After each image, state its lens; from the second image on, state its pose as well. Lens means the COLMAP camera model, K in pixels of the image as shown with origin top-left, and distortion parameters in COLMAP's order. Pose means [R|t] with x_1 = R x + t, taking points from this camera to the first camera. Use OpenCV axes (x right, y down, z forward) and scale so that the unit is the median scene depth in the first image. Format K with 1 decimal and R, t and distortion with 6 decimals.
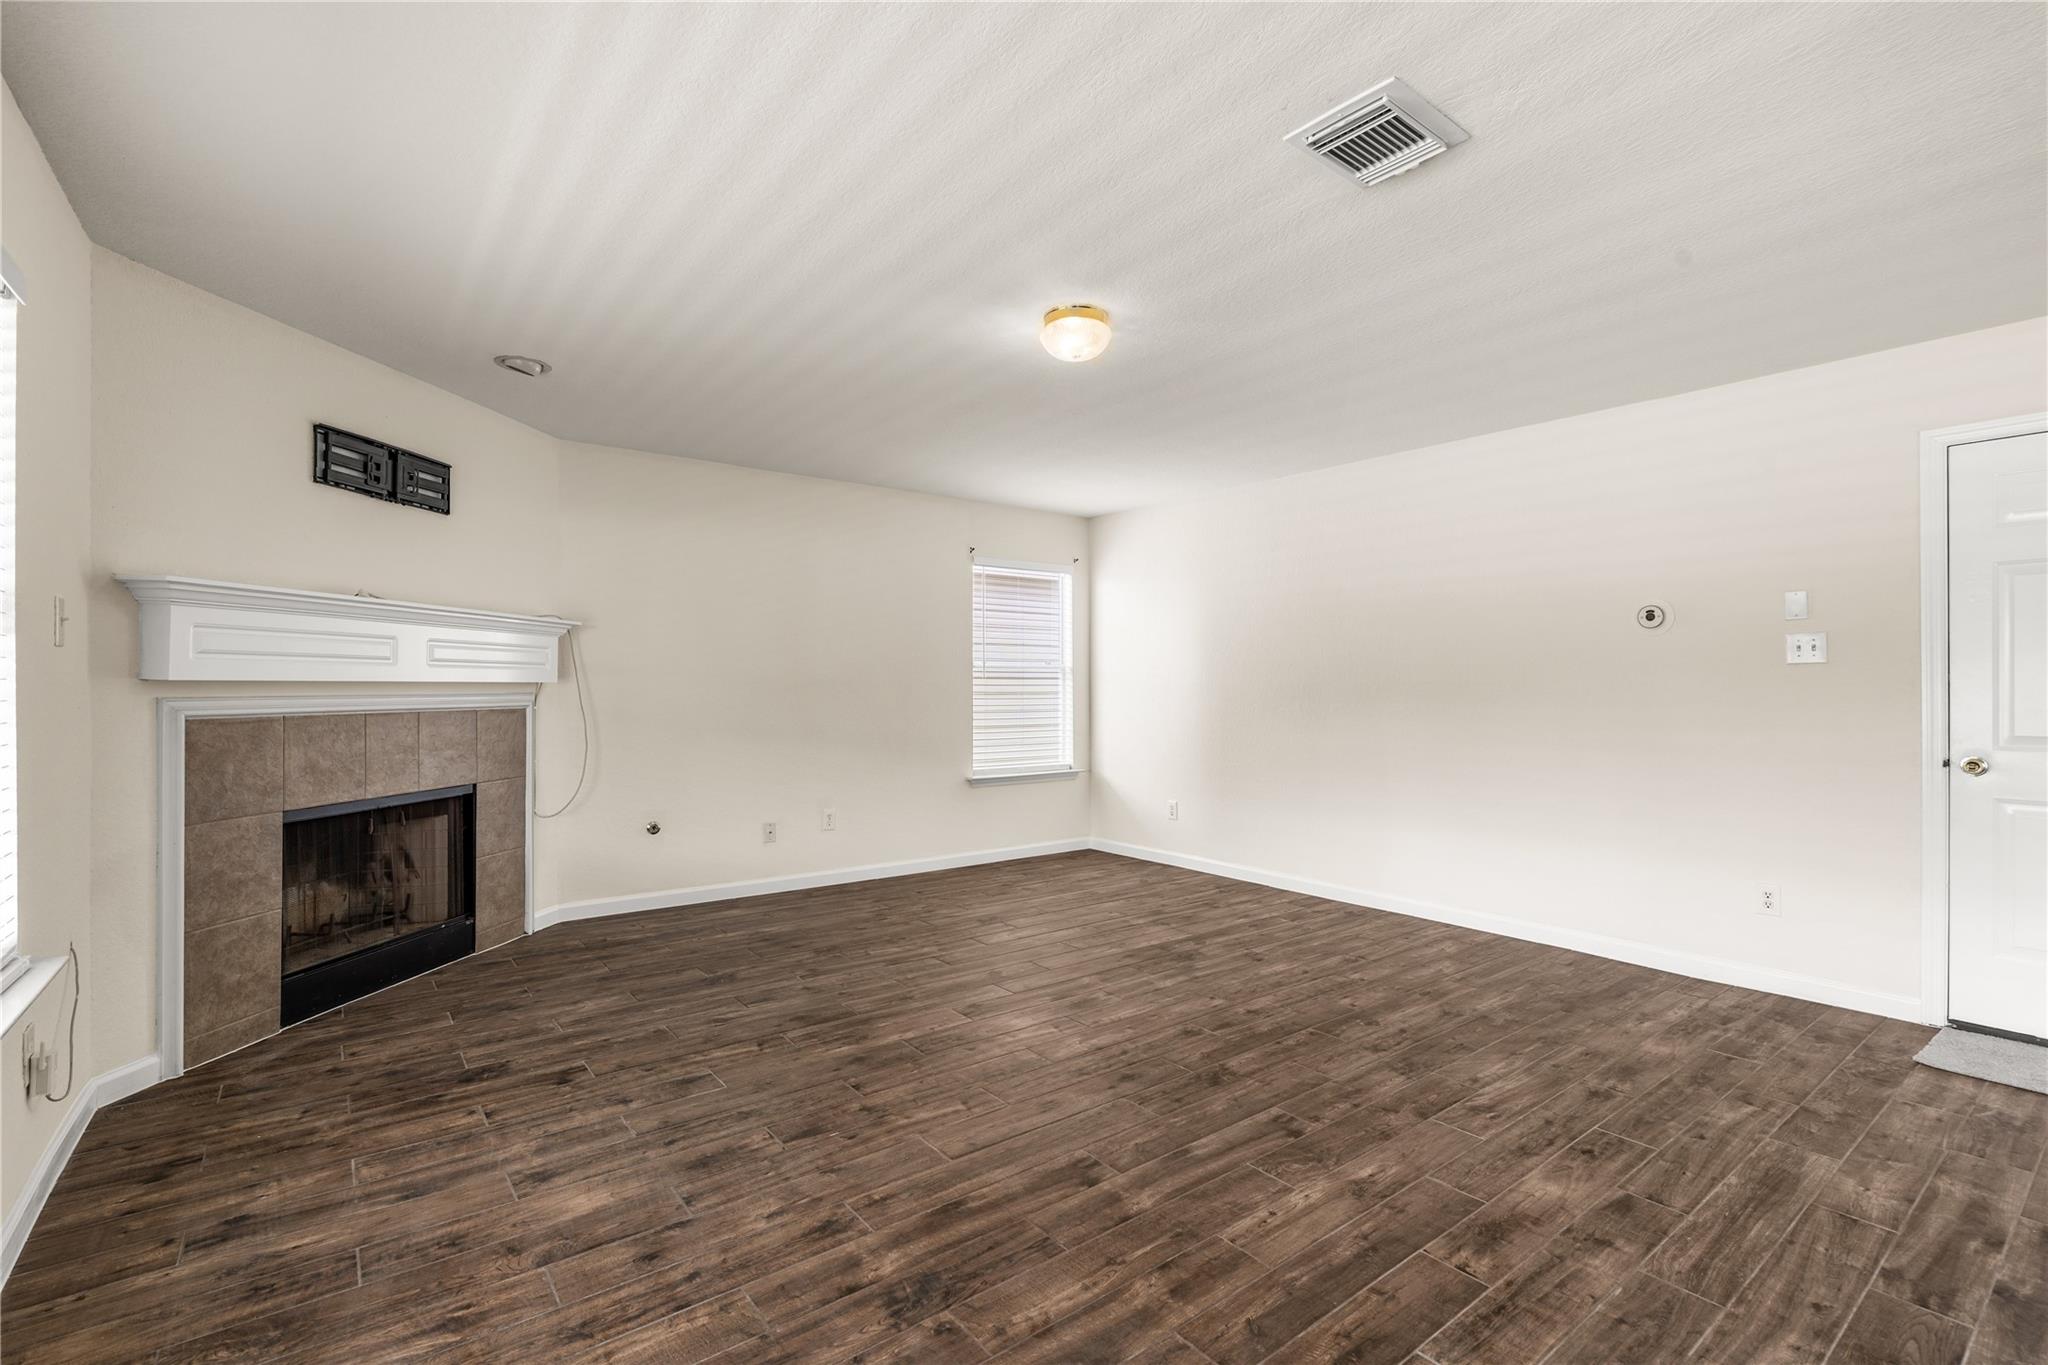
lens RADIAL K [[918.6, 0, 1016.2], [0, 918.6, 683.2], [0, 0, 1]] dist [-0.008314, 0.003243]
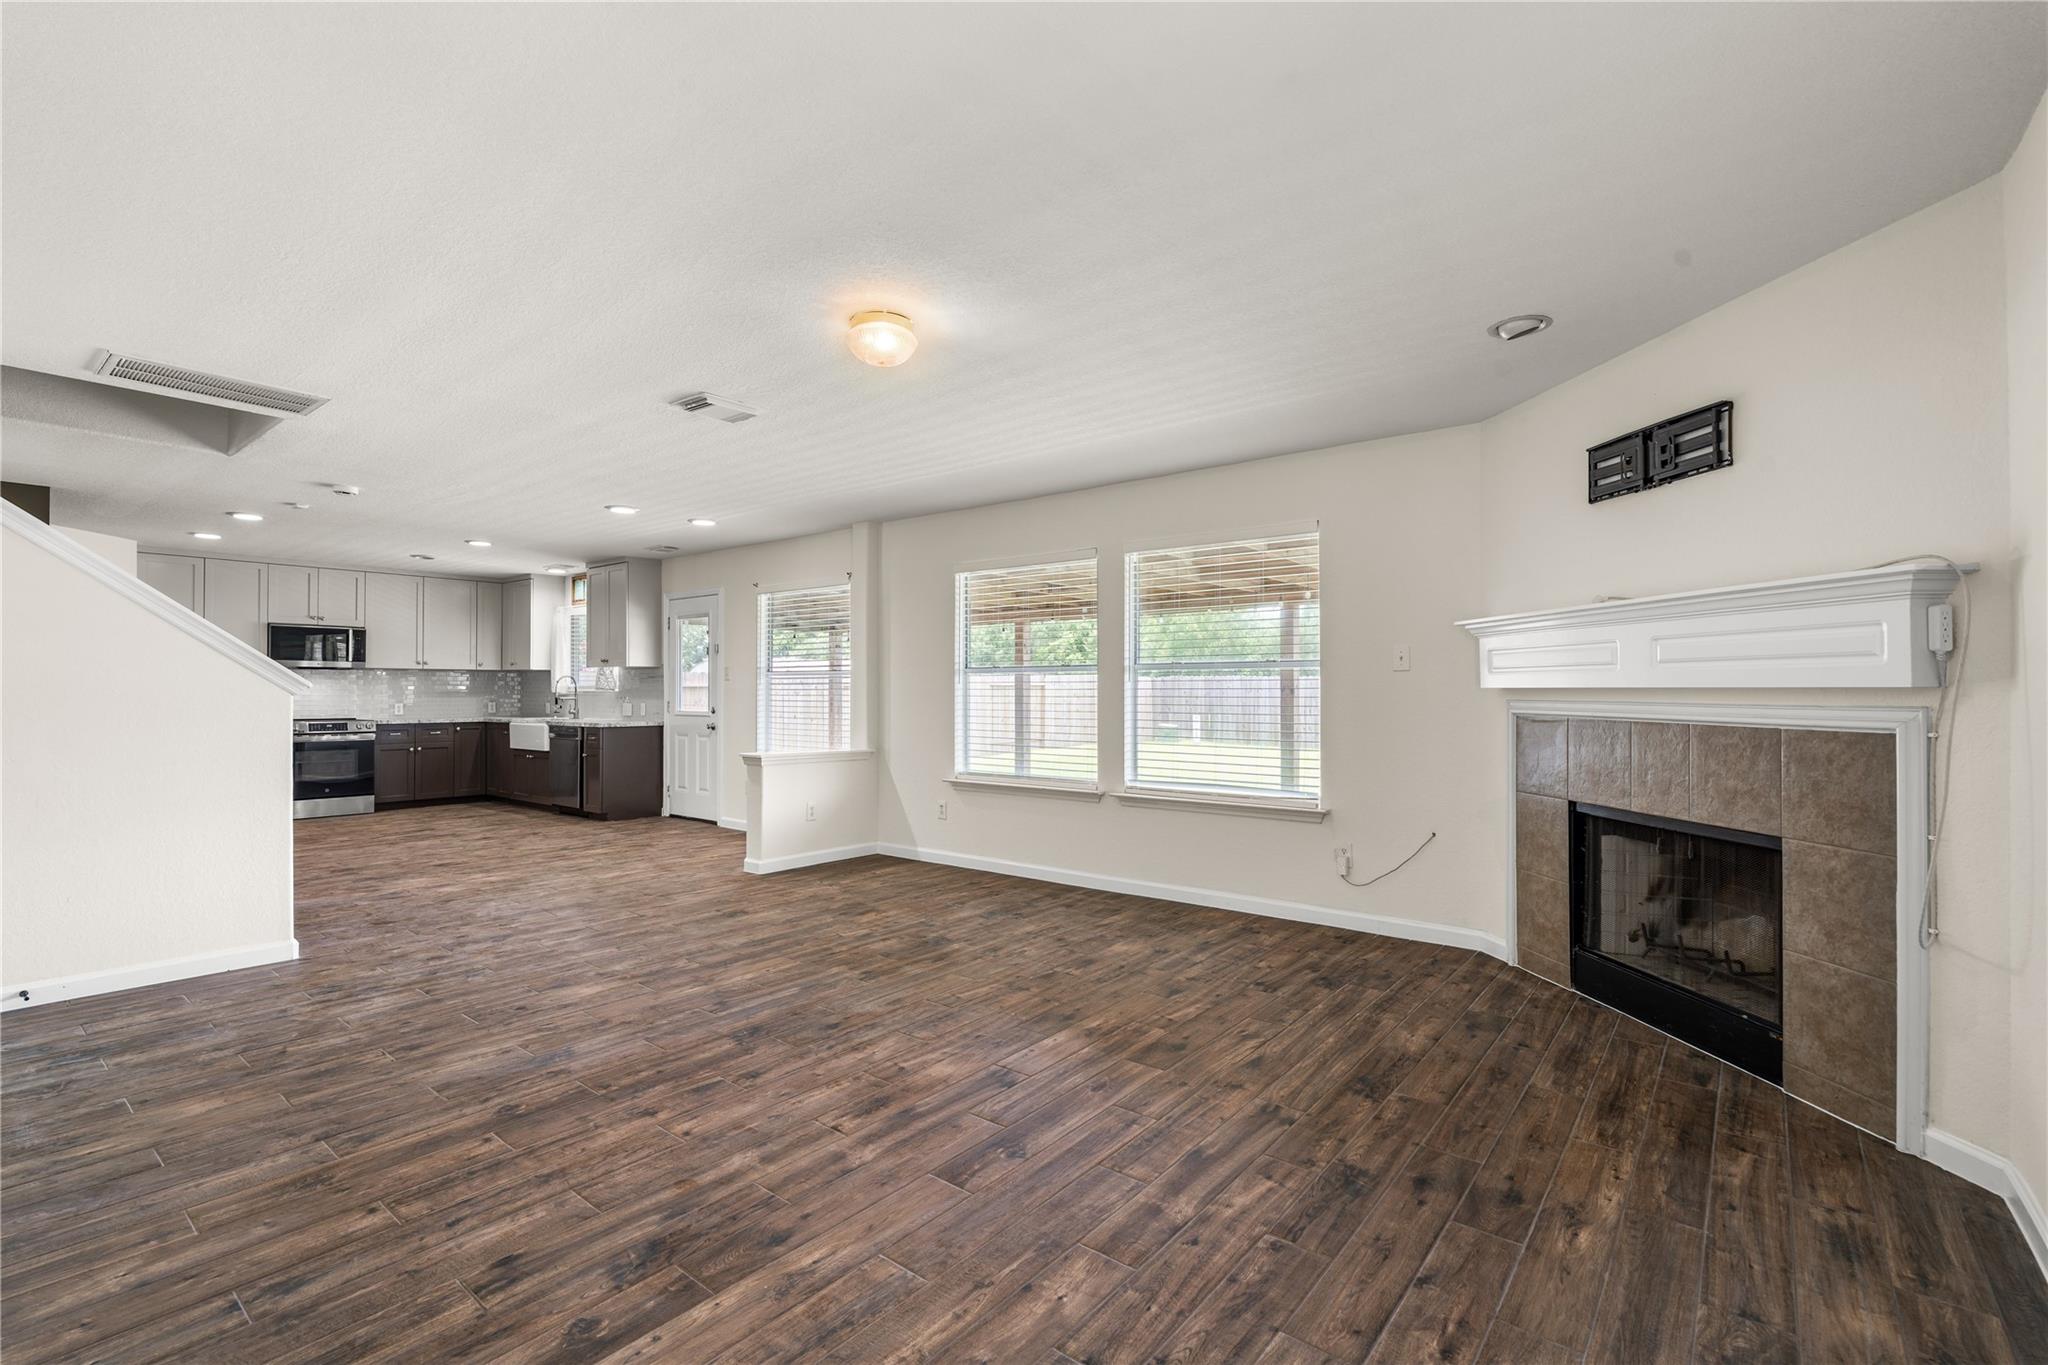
lens RADIAL K [[918.6, 0, 1026.6], [0, 918.6, 679.5], [0, 0, 1]] dist [-0.008314, 0.003243]
pose [[-0.969789, -0.005530, -0.243885, 0.144441], [-0.002180, 0.999900, -0.014005, 0.004672], [0.243937, -0.013050, -0.969703, 1.887510]]
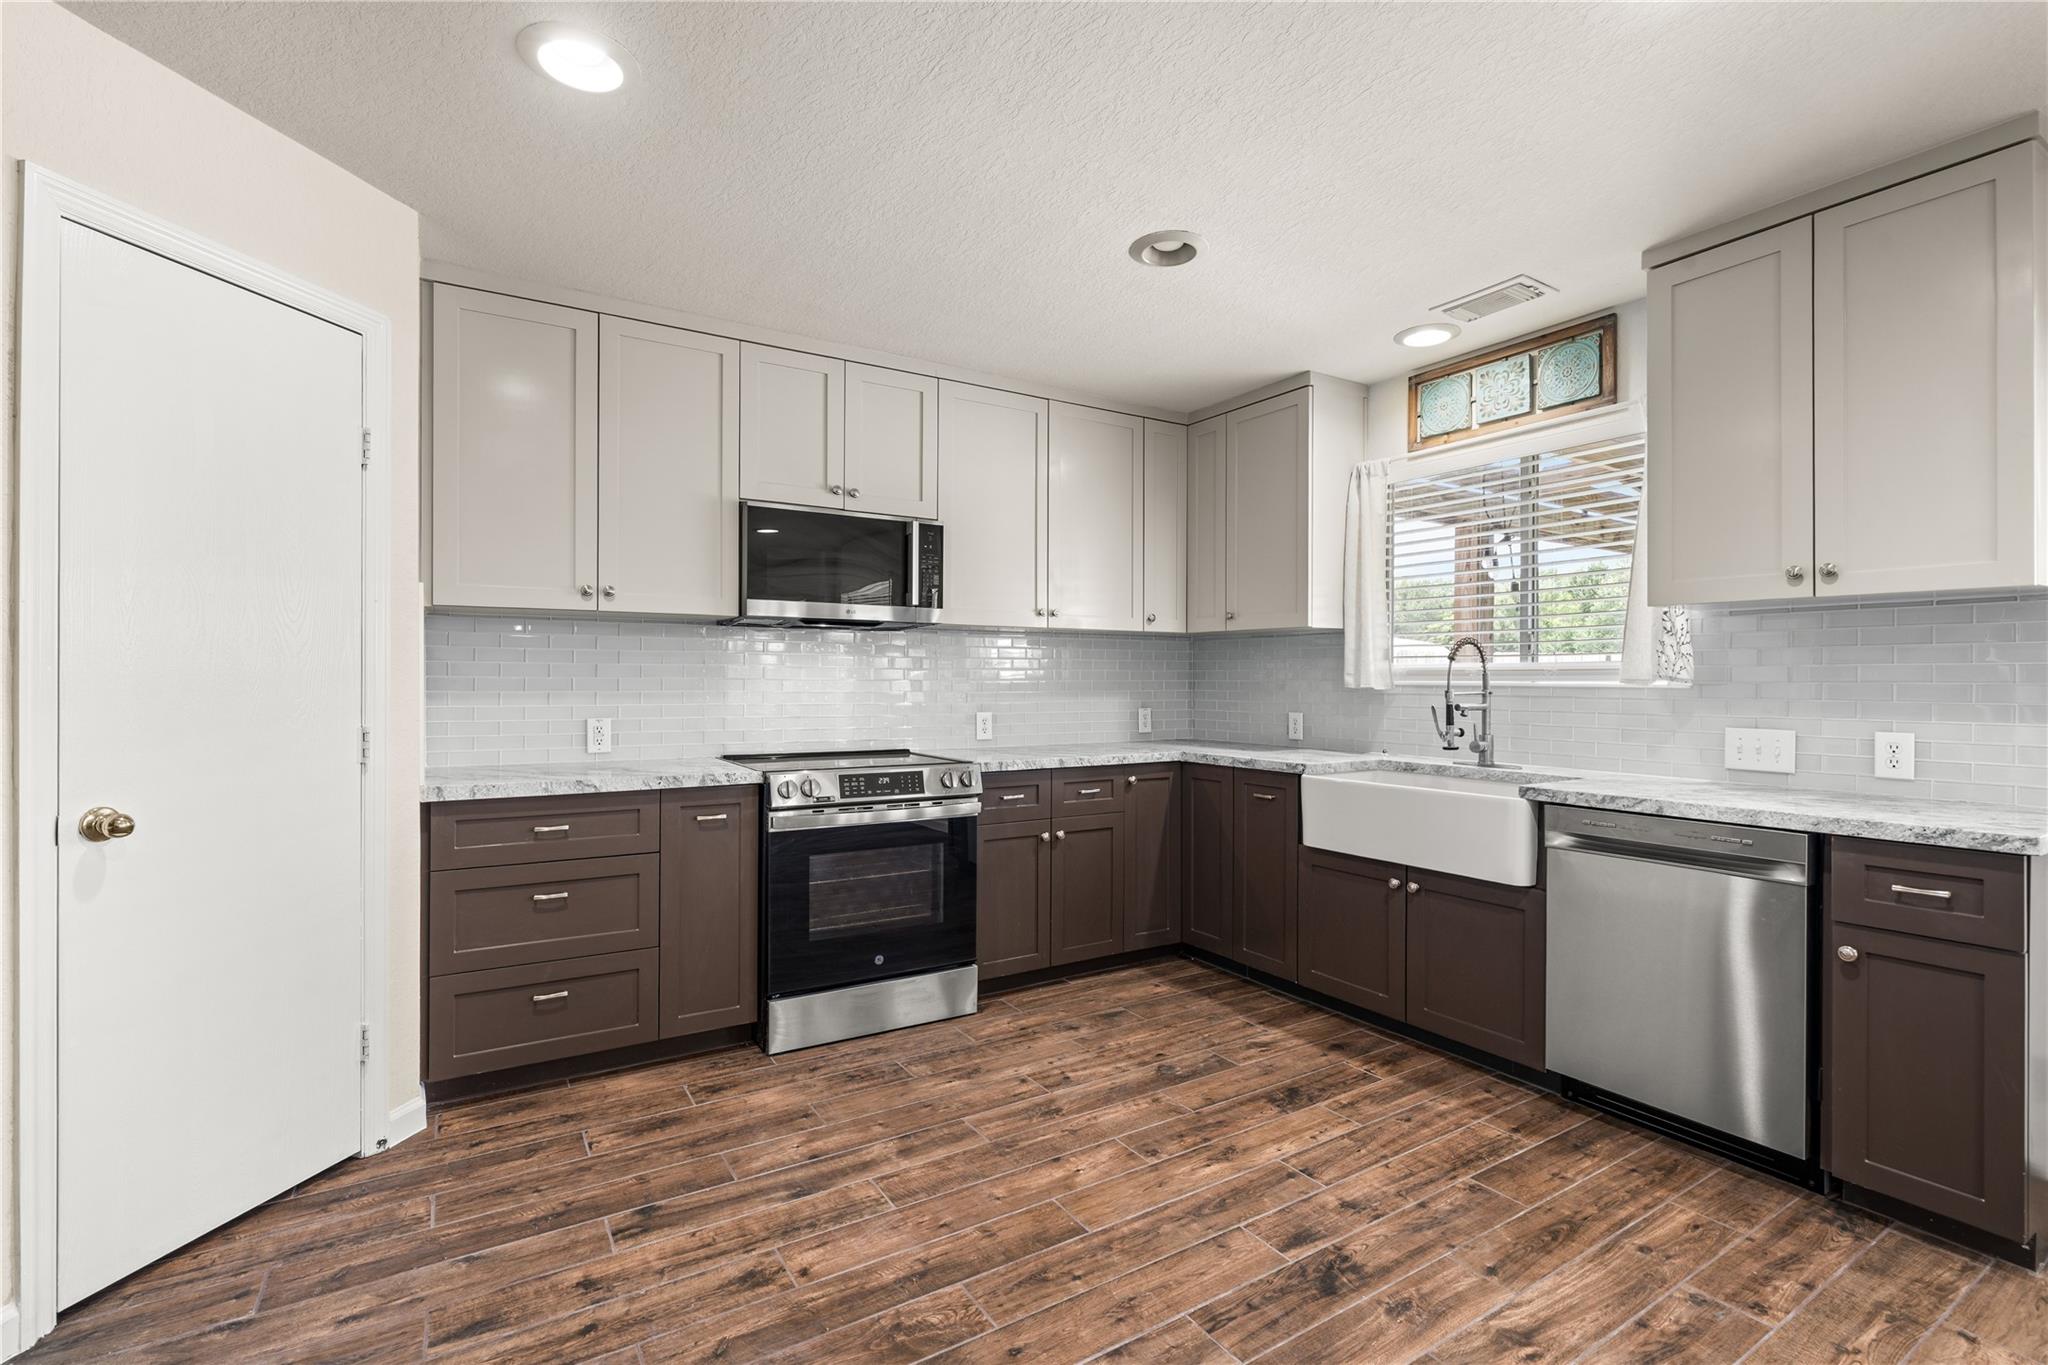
lens RADIAL K [[918.6, 0, 1023.2], [0, 918.6, 681.8], [0, 0, 1]] dist [-0.008314, 0.003243]
pose [[-0.995567, -0.004764, 0.093932, 1.217845], [-0.004609, 0.999988, 0.001868, 0.001133], [-0.093940, 0.001427, -0.995577, -0.233824]]
